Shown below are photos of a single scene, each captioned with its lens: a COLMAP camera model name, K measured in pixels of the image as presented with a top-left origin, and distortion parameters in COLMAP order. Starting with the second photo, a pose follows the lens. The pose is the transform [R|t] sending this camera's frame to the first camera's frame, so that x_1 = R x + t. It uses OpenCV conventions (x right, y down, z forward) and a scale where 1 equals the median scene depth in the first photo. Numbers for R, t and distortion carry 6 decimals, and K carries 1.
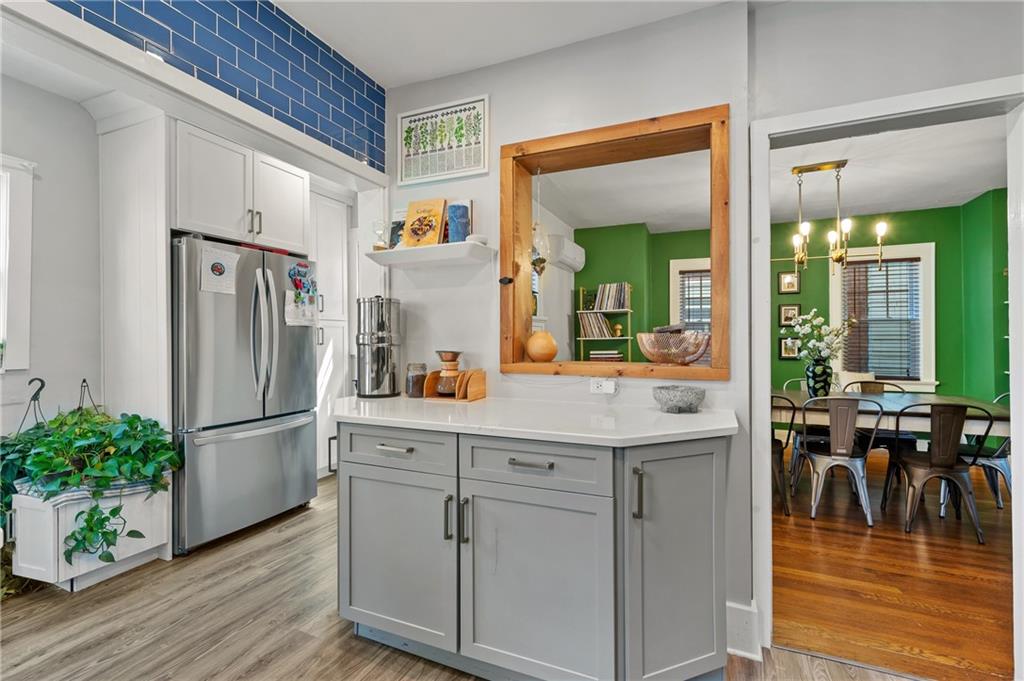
lens RADIAL K [[457.7, 0, 512.0], [0, 457.7, 340.5], [0, 0, 1]] dist [0.001355, -0.000526]
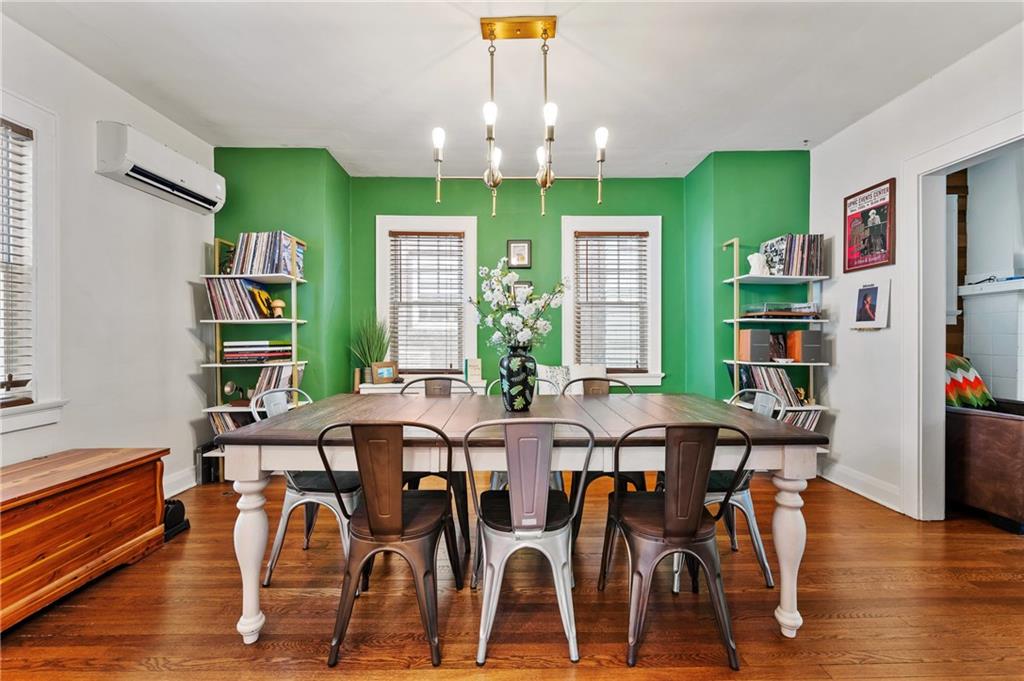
lens RADIAL K [[435.8, 0, 512.0], [0, 435.8, 340.5], [0, 0, 1]] dist [0.000152, 0.000073]
pose [[0.910976, -0.002455, 0.412453, 0.431186], [0.001324, 0.999995, 0.003028, 0.031631], [-0.412458, -0.002212, 0.910974, 0.484928]]
